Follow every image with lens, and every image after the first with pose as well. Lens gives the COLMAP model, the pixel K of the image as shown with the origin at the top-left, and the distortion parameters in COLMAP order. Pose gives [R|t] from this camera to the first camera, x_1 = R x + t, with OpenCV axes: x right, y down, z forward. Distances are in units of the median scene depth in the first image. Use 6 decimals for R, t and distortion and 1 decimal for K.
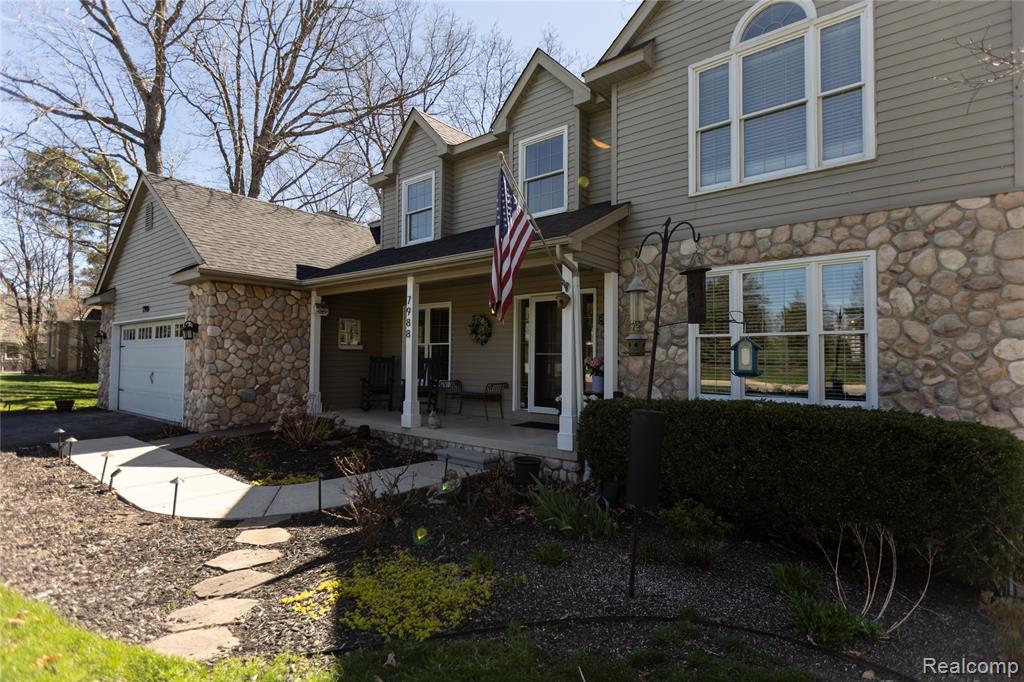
lens RADIAL K [[514.6, 0, 513.4], [0, 514.6, 346.0], [0, 0, 1]] dist [-0.001866, -0.000381]
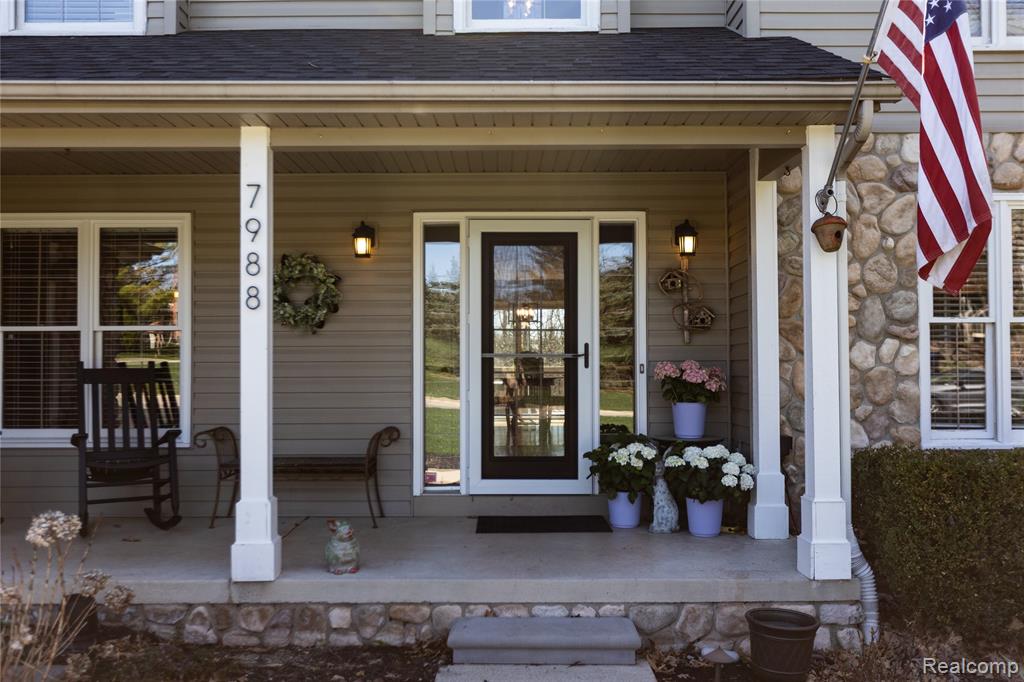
lens RADIAL K [[939.0, 0, 513.8], [0, 939.0, 342.5], [0, 0, 1]] dist [0.012003, 0.000000]
pose [[0.767253, 0.001418, 0.641343, -0.402947], [-0.007113, 0.999955, 0.006299, -0.000041], [-0.641305, -0.009394, 0.767228, 0.370907]]
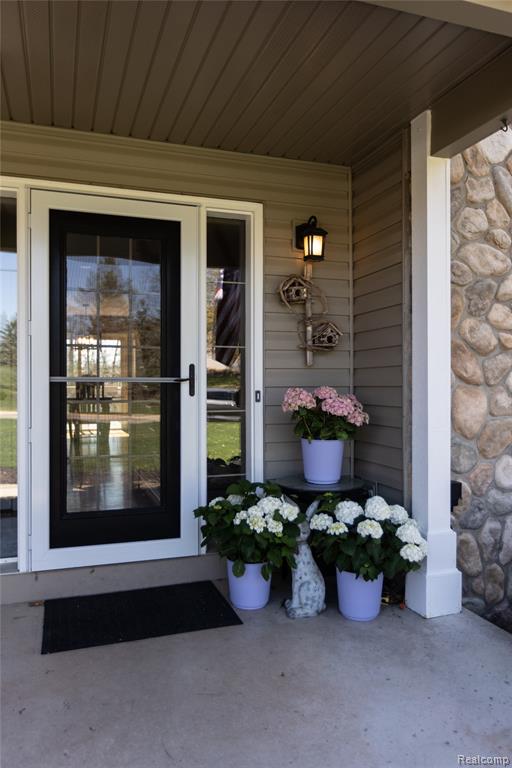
lens RADIAL K [[565.5, 0, 257.3], [0, 565.5, 388.3], [0, 0, 1]] dist [-0.006067, -0.006637]
pose [[0.524728, -0.018470, 0.851070, -0.167614], [-0.018570, 0.999278, 0.033135, 0.007010], [-0.851068, -0.033191, 0.524006, 0.674915]]
